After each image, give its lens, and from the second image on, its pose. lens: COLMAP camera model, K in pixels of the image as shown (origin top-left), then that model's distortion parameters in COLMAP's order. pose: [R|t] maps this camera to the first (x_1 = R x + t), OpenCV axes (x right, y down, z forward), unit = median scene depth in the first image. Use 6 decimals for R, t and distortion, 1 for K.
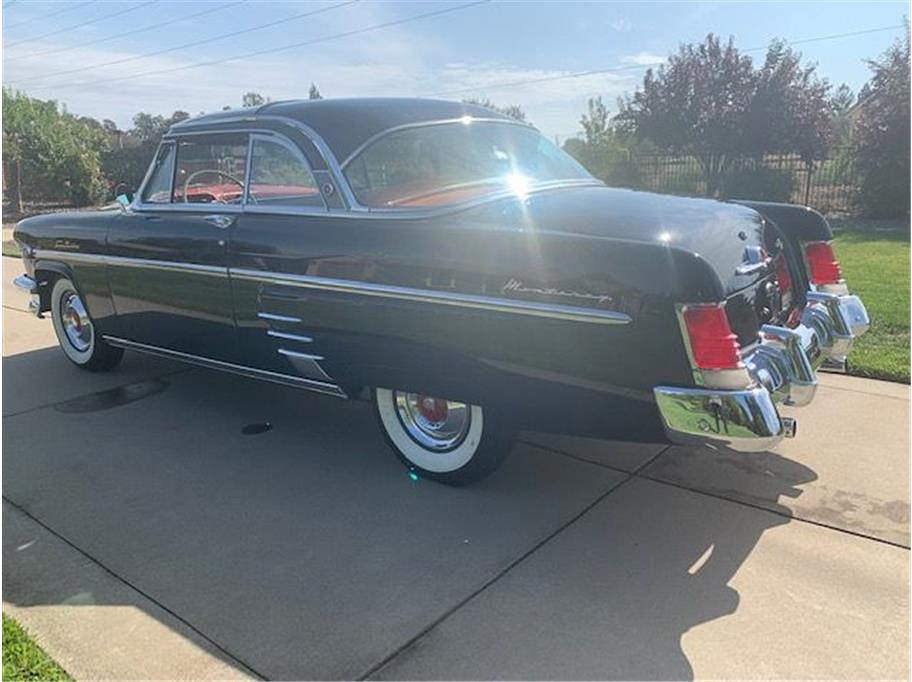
lens RADIAL K [[704.7, 0, 458.4], [0, 704.7, 341.0], [0, 0, 1]] dist [0.022232, -0.017720]
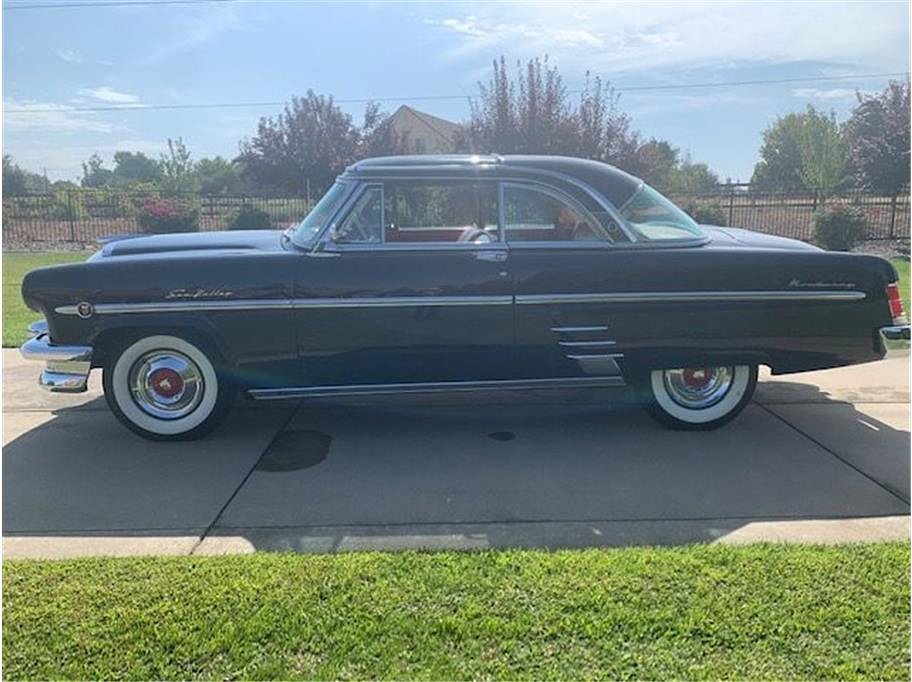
lens RADIAL K [[704.7, 0, 457.0], [0, 704.7, 343.9], [0, 0, 1]] dist [0.022232, -0.017720]
pose [[0.767215, -0.111688, 0.631590, -0.964861], [0.144186, 0.989551, -0.000161, -0.031442], [-0.624973, 0.091190, 0.775302, 0.139064]]
